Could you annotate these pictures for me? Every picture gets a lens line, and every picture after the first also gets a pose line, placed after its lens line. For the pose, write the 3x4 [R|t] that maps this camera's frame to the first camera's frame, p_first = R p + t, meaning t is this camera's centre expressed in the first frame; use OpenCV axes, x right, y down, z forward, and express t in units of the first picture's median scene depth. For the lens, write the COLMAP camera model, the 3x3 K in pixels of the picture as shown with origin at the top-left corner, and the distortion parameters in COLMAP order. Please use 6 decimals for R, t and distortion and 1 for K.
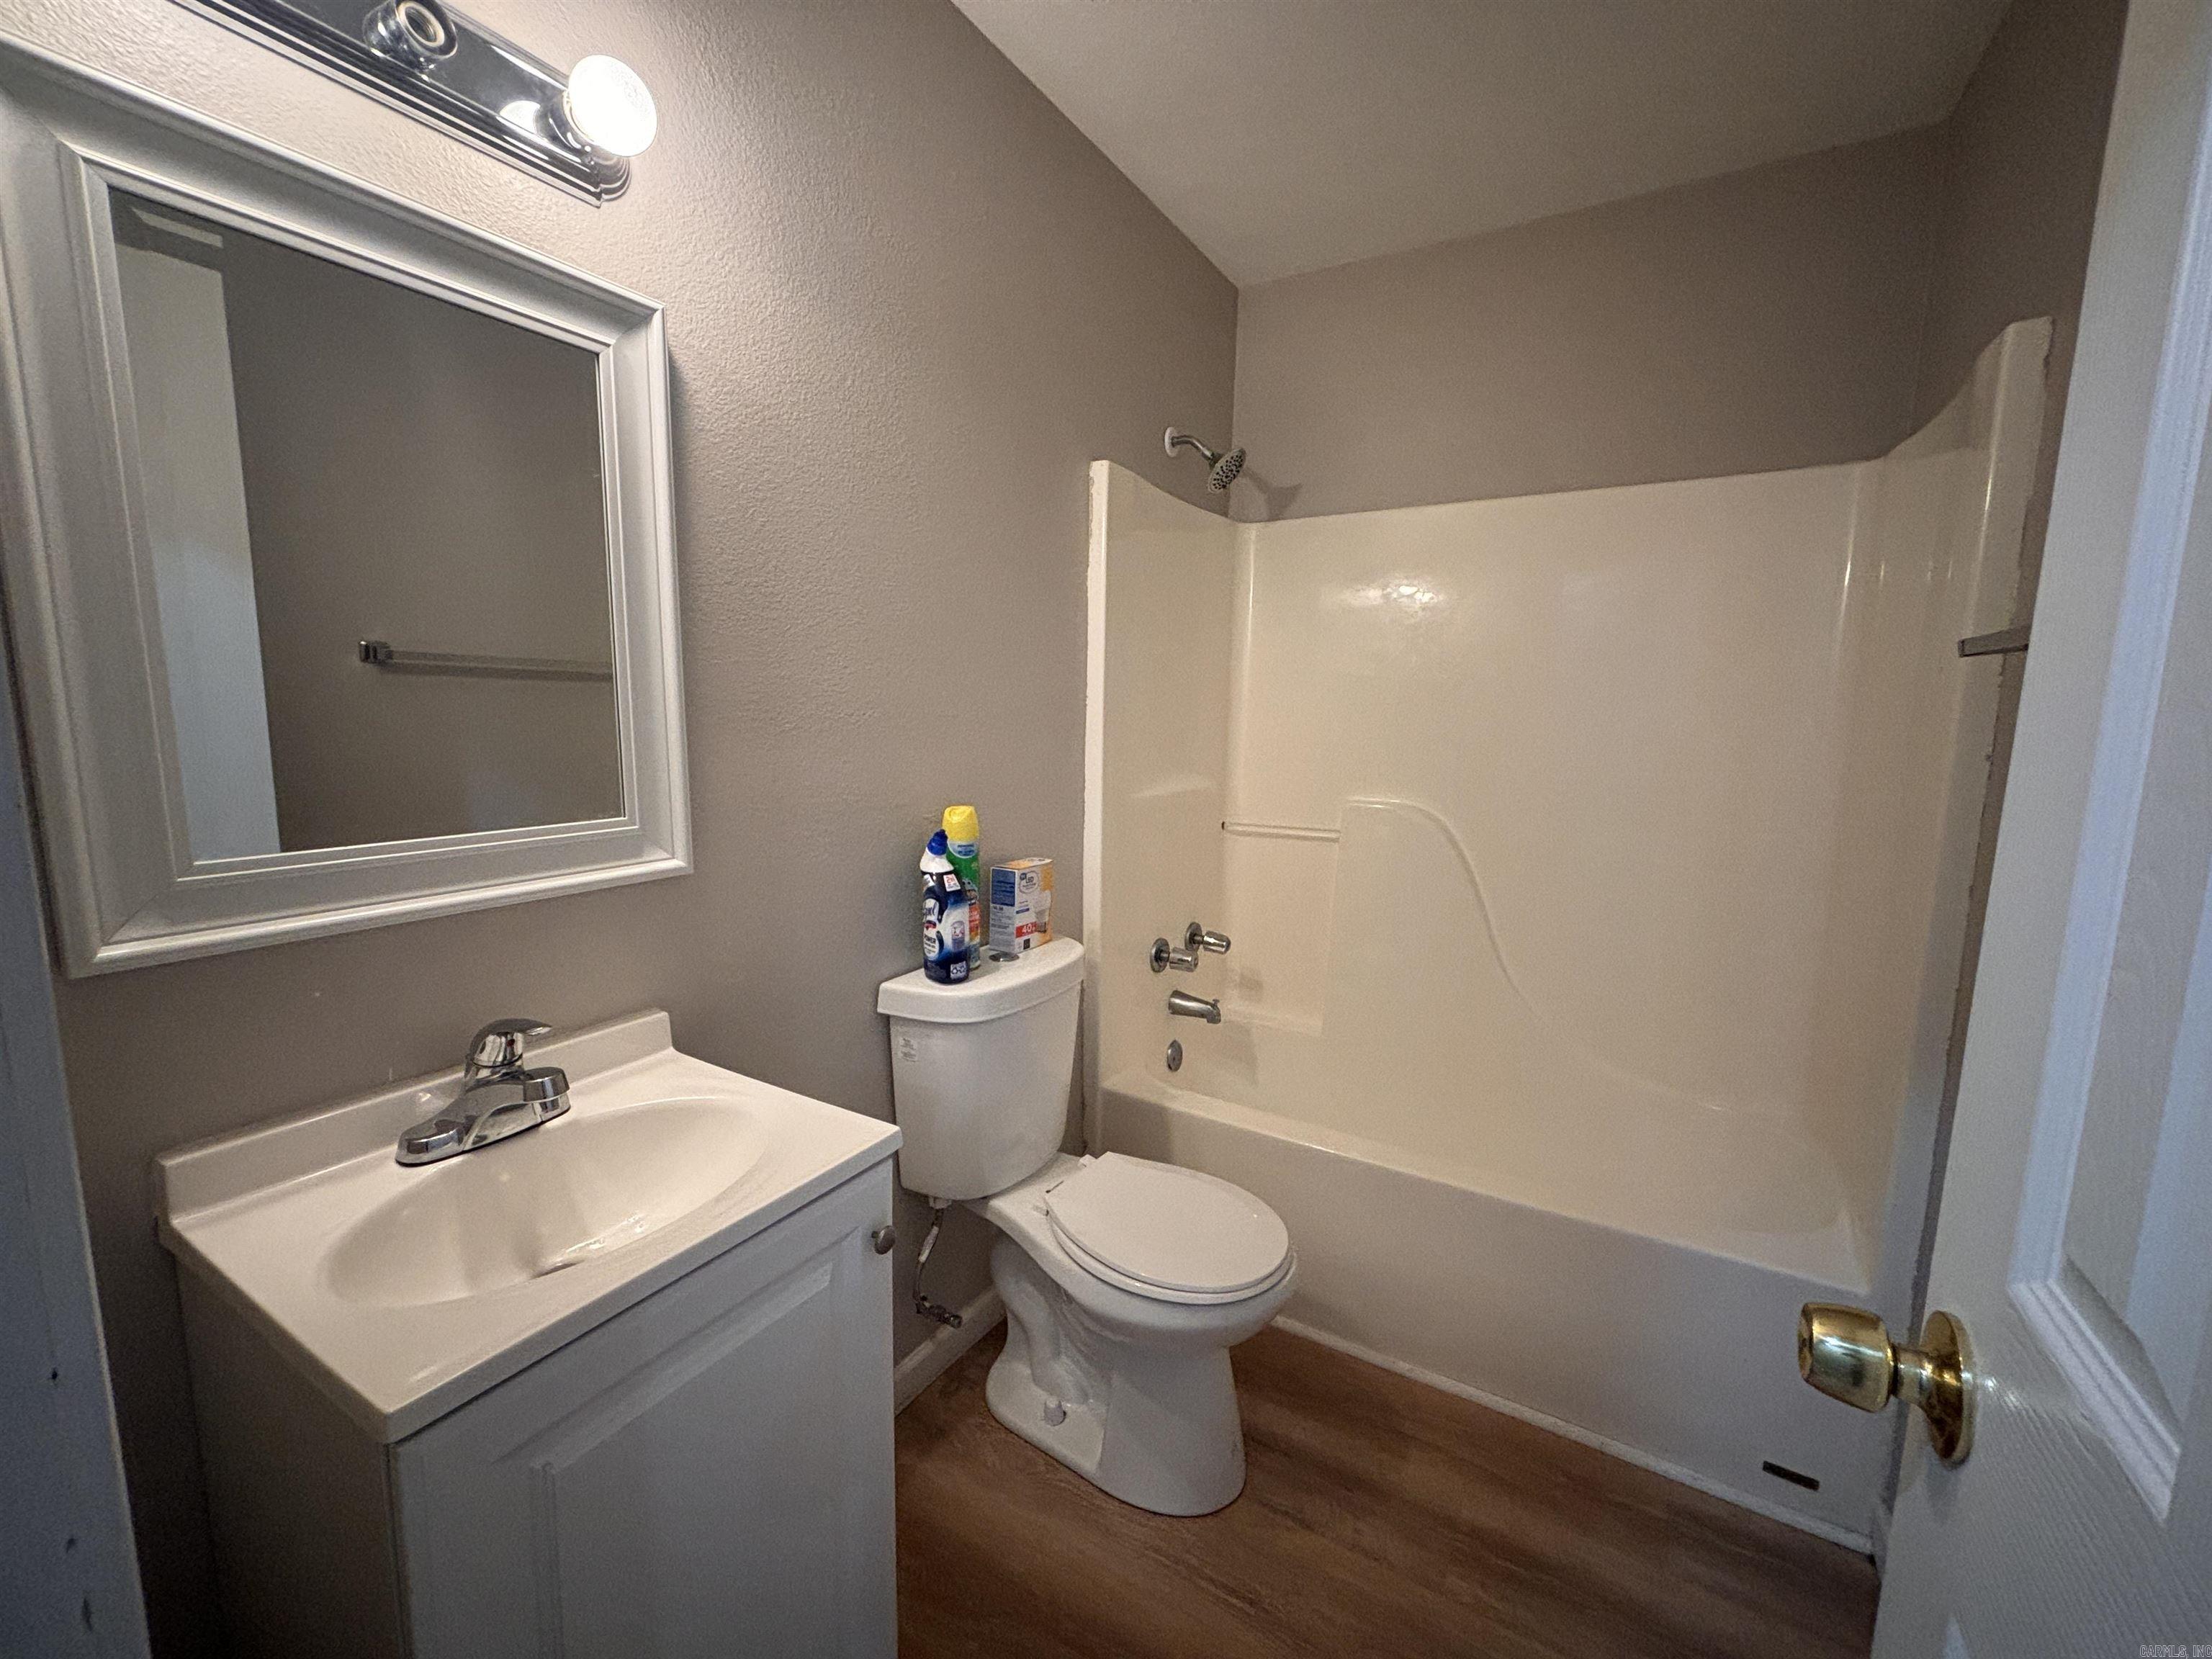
lens RADIAL K [[894.9, 0, 1107.4], [0, 894.9, 827.9], [0, 0, 1]] dist [0.010982, -0.000338]
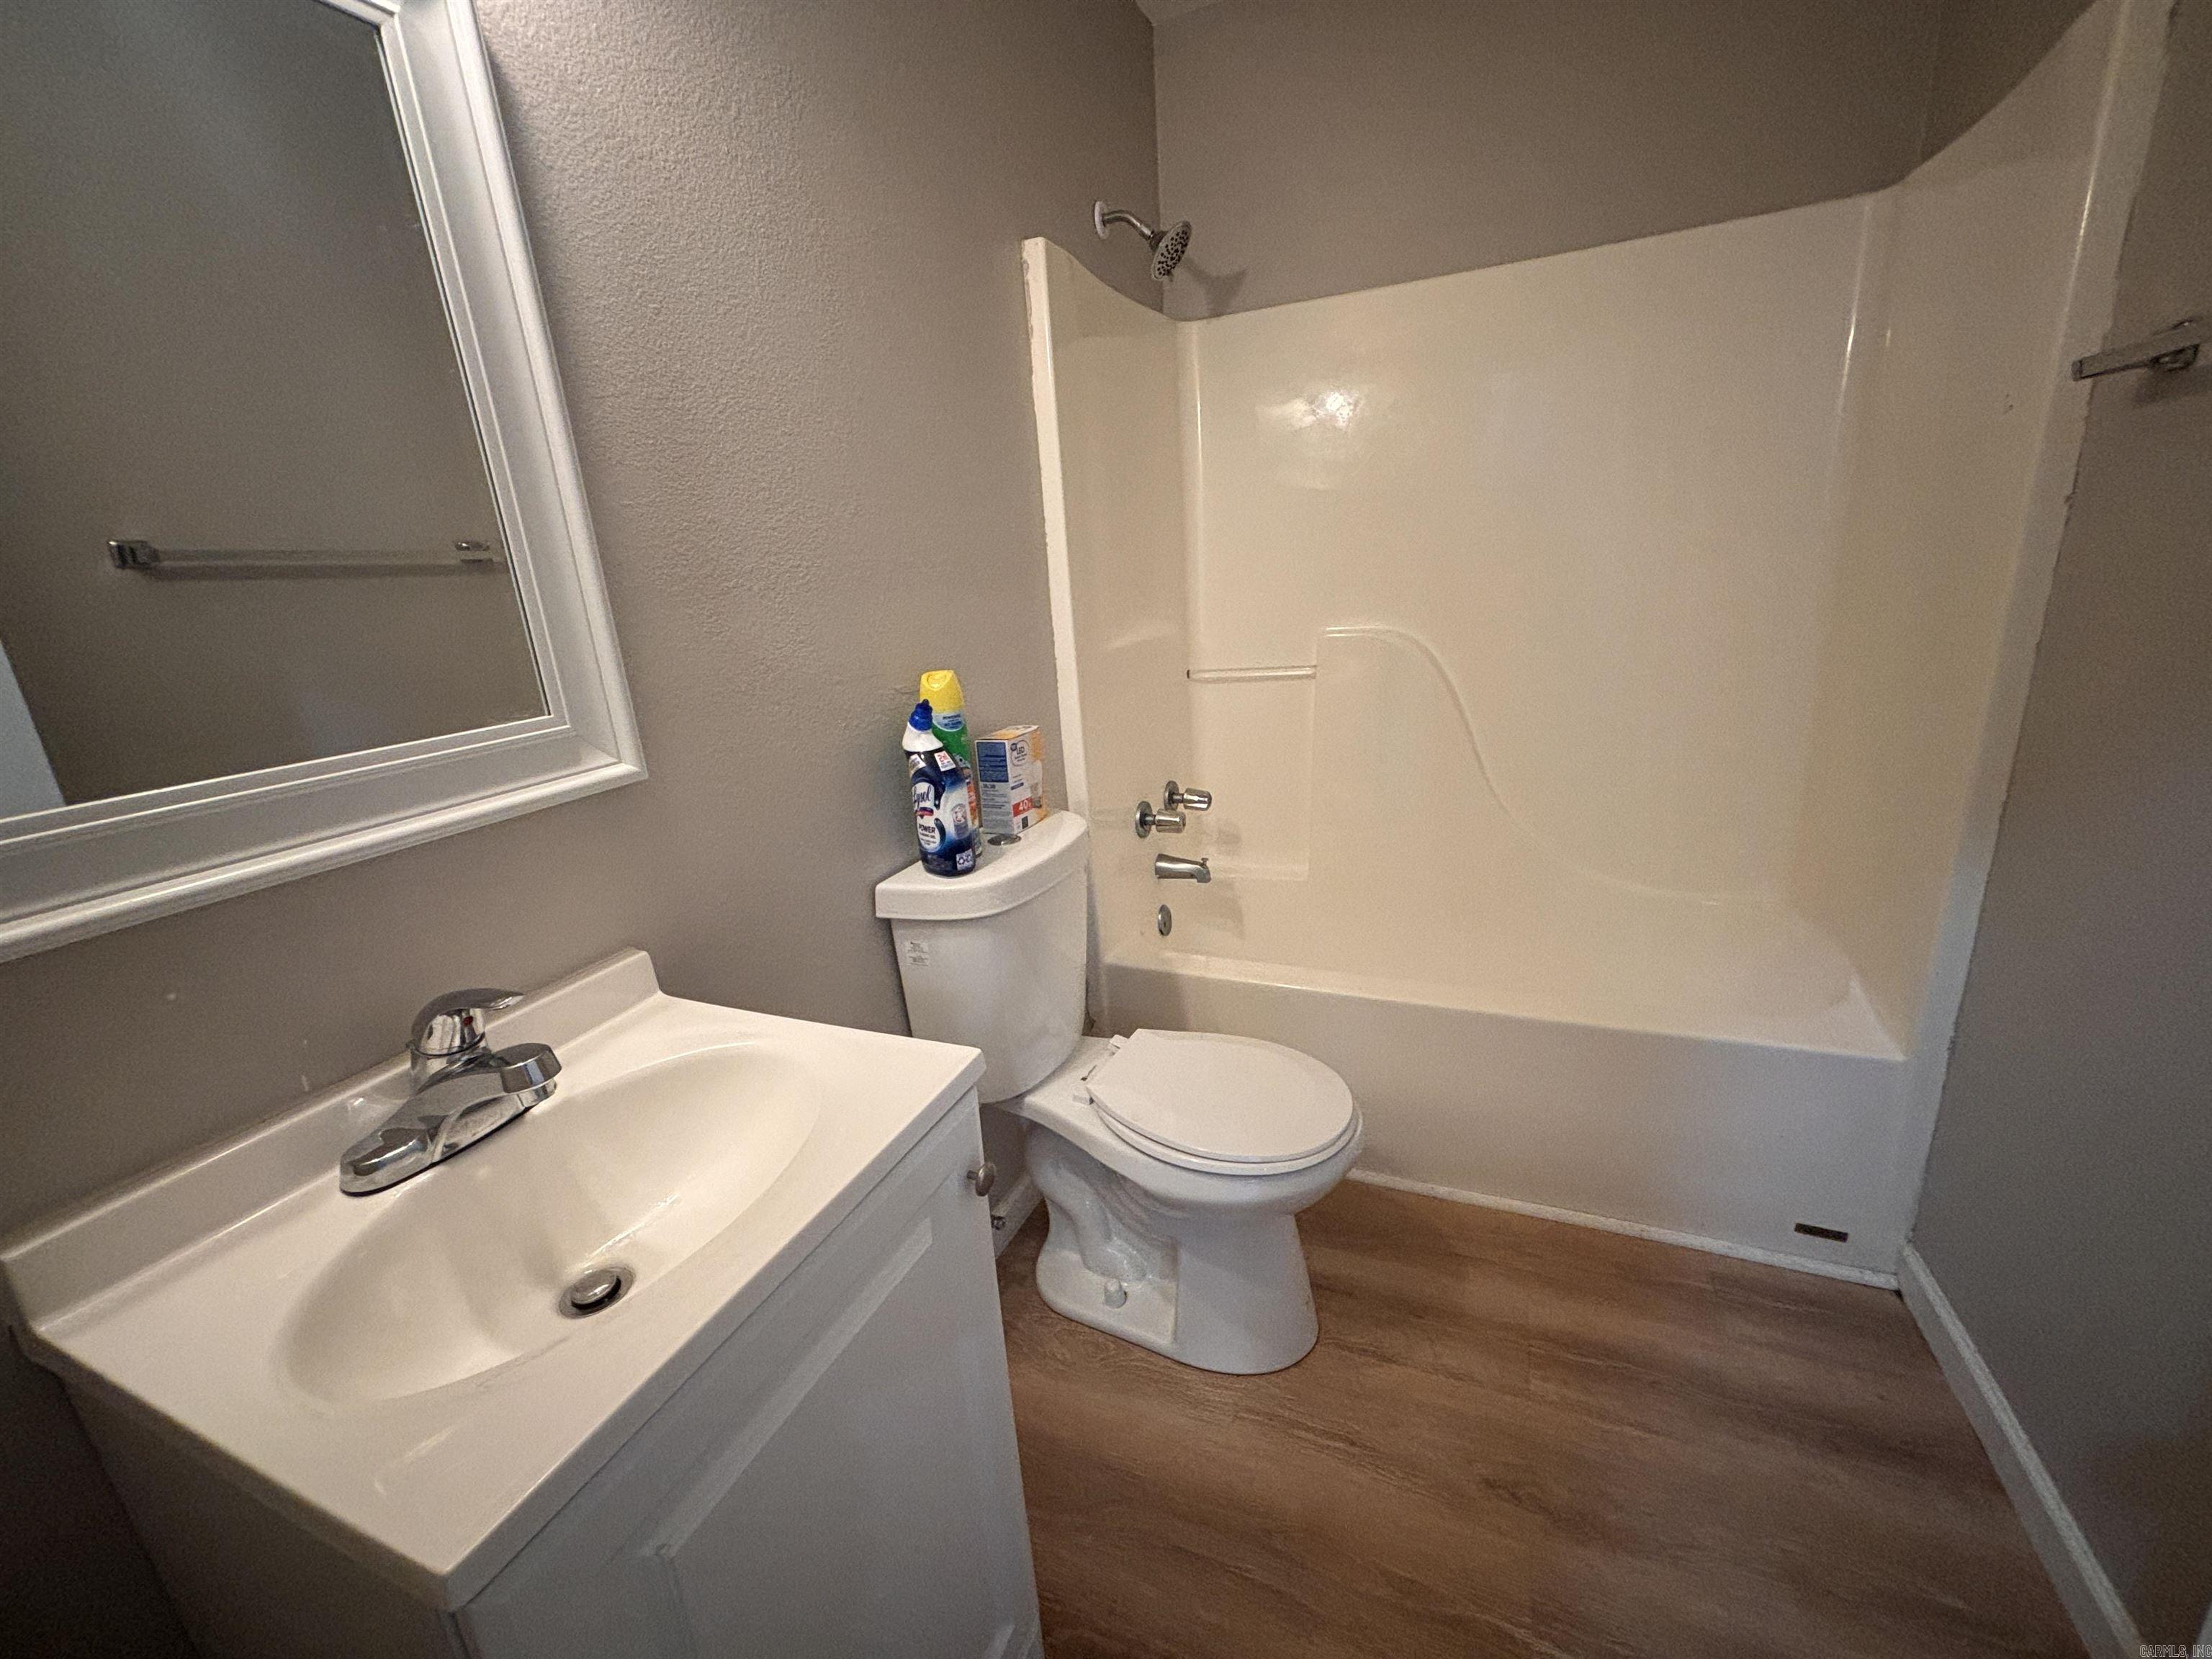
lens RADIAL K [[891.3, 0, 1107.3], [0, 891.3, 825.8], [0, 0, 1]] dist [0.018685, -0.005967]
pose [[0.987762, -0.117660, 0.102382, -0.112750], [0.101987, 0.983900, 0.146766, 0.012349], [-0.118002, -0.134528, 0.983859, 0.127445]]
